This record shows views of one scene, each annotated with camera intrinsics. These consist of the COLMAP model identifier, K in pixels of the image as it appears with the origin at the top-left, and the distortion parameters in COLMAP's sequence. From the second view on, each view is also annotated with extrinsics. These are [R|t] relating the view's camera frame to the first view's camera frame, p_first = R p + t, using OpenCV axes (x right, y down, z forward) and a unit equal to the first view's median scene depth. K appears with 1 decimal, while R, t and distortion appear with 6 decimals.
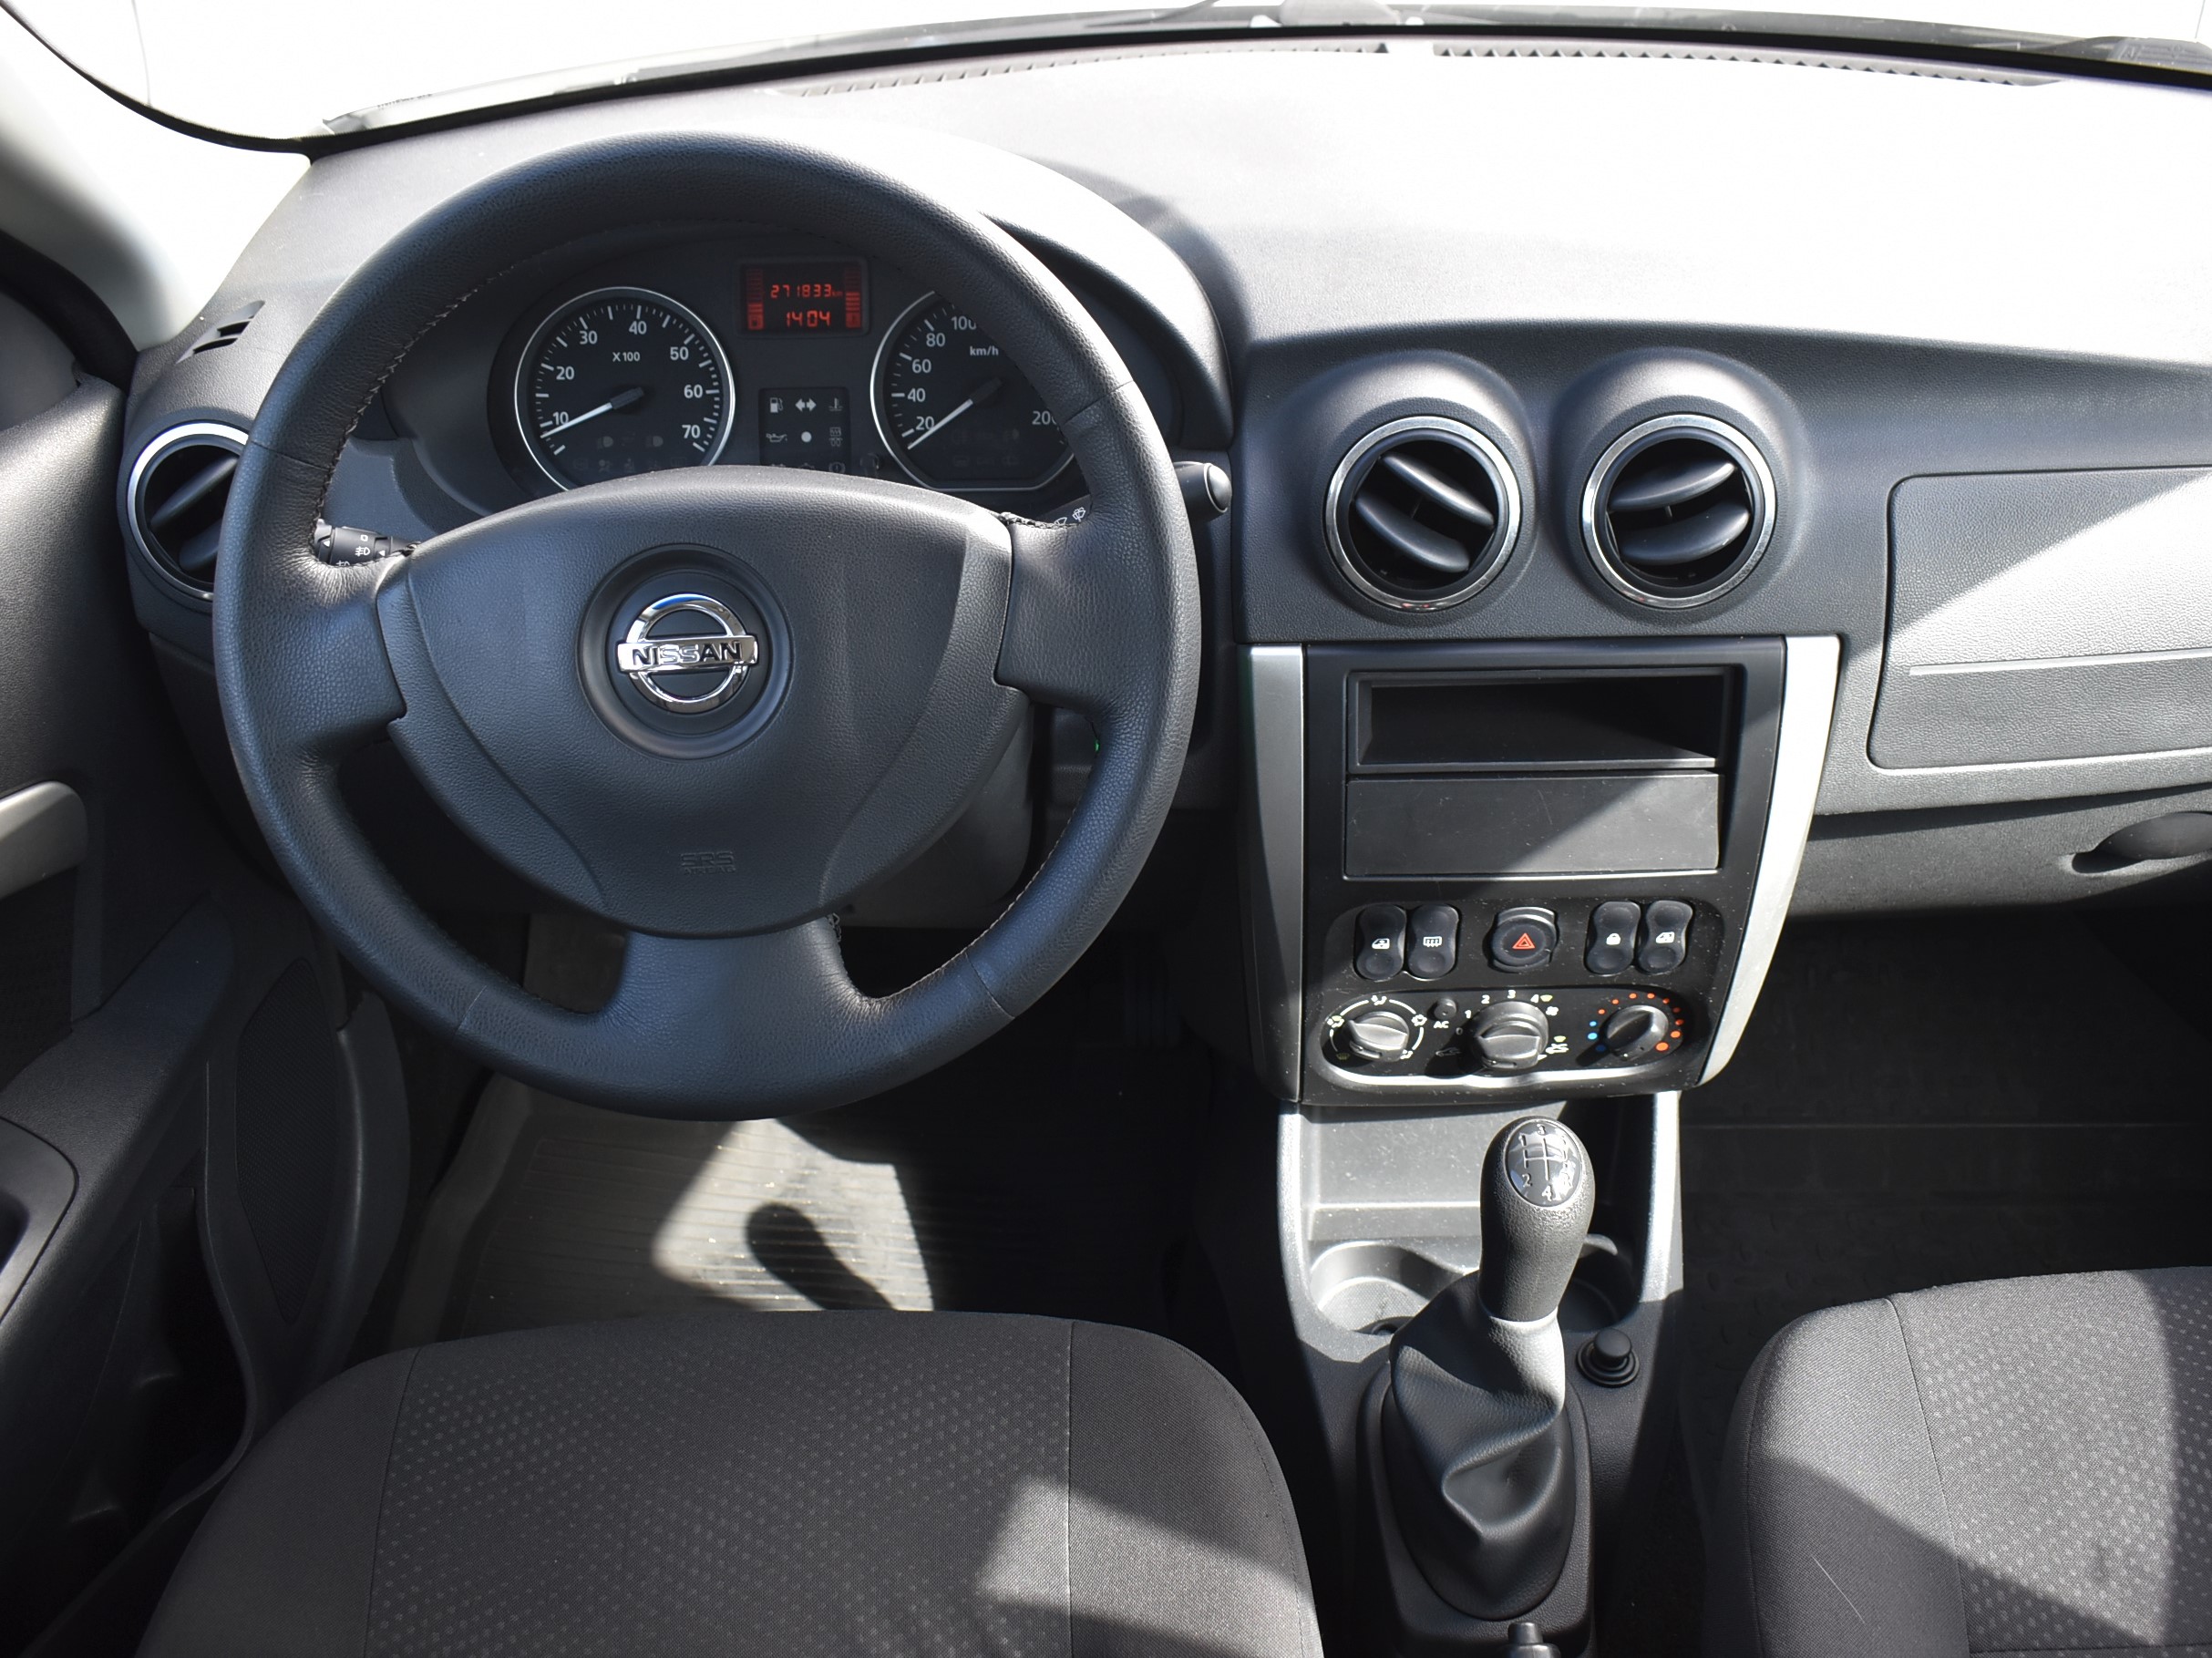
lens RADIAL K [[2129.7, 0, 1106.0], [0, 2129.7, 829.0], [0, 0, 1]] dist [-0.087993, 0.005369]
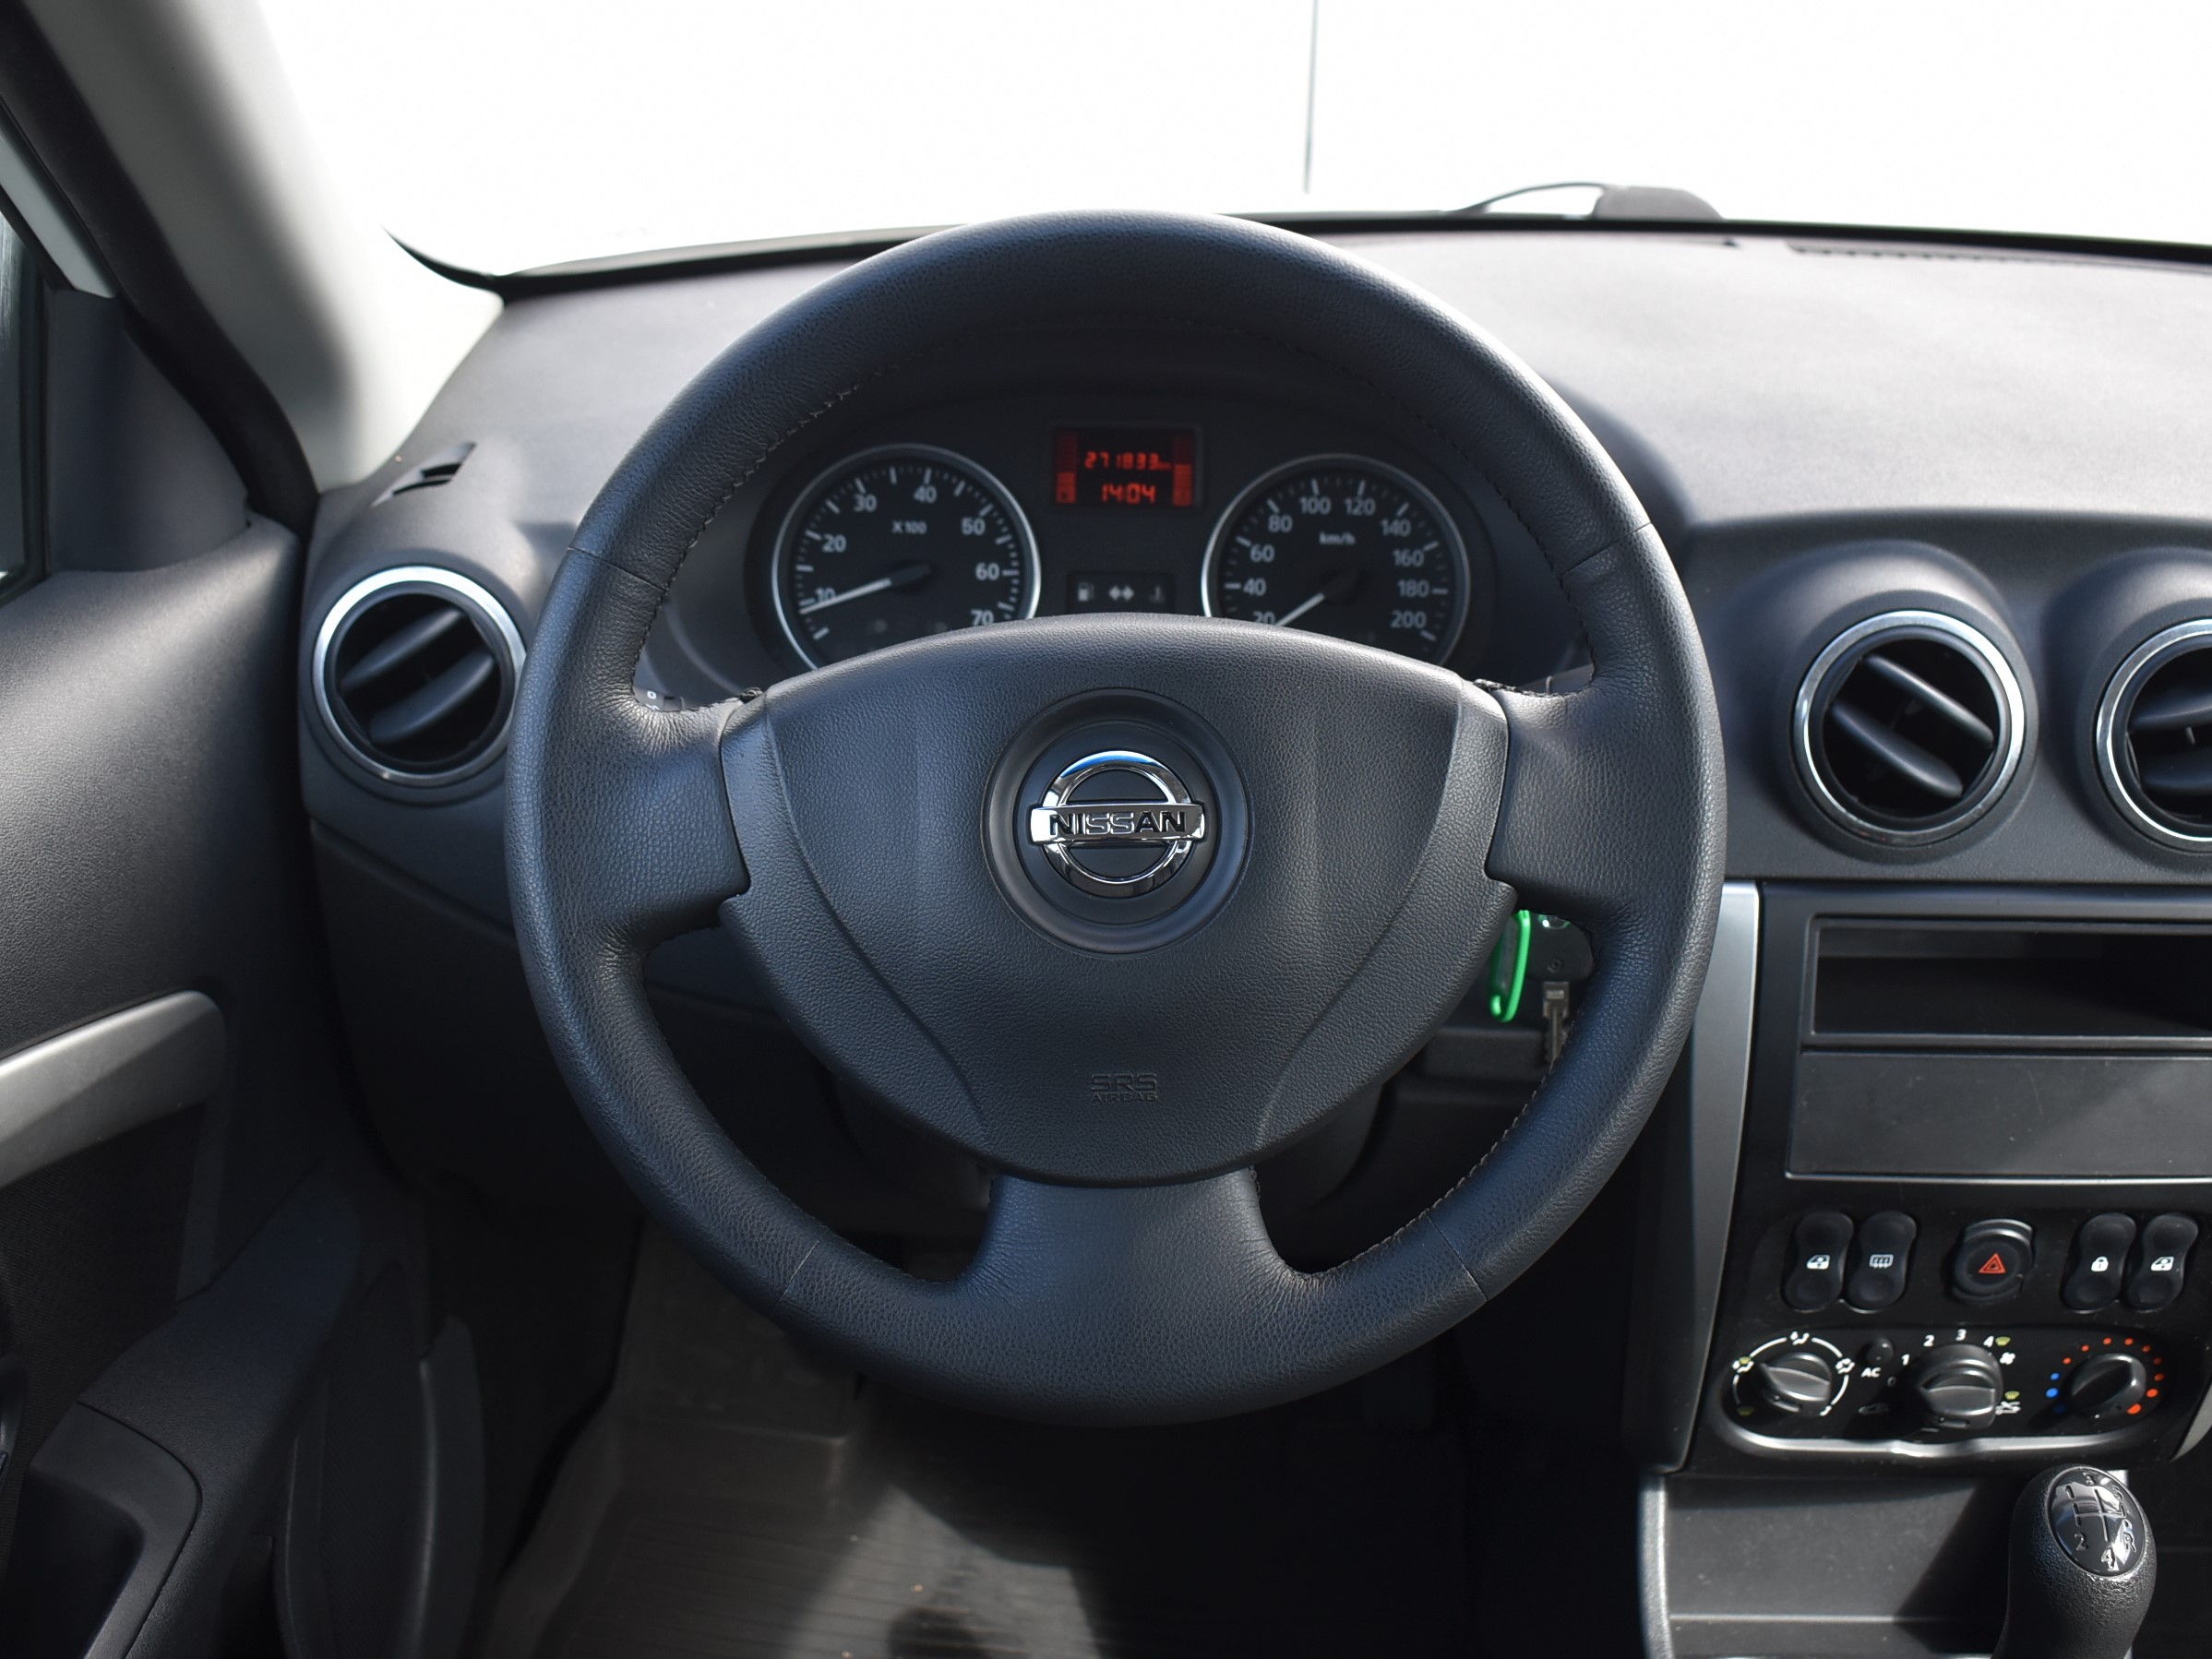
lens RADIAL K [[2477.0, 0, 1106.0], [0, 2477.0, 829.5], [0, 0, 1]] dist [-0.080334, 0.011400]
pose [[0.999313, 0.036462, 0.006663, -0.151833], [-0.034815, 0.985028, -0.168842, 0.057806], [-0.012719, 0.168494, 0.985621, 0.051072]]
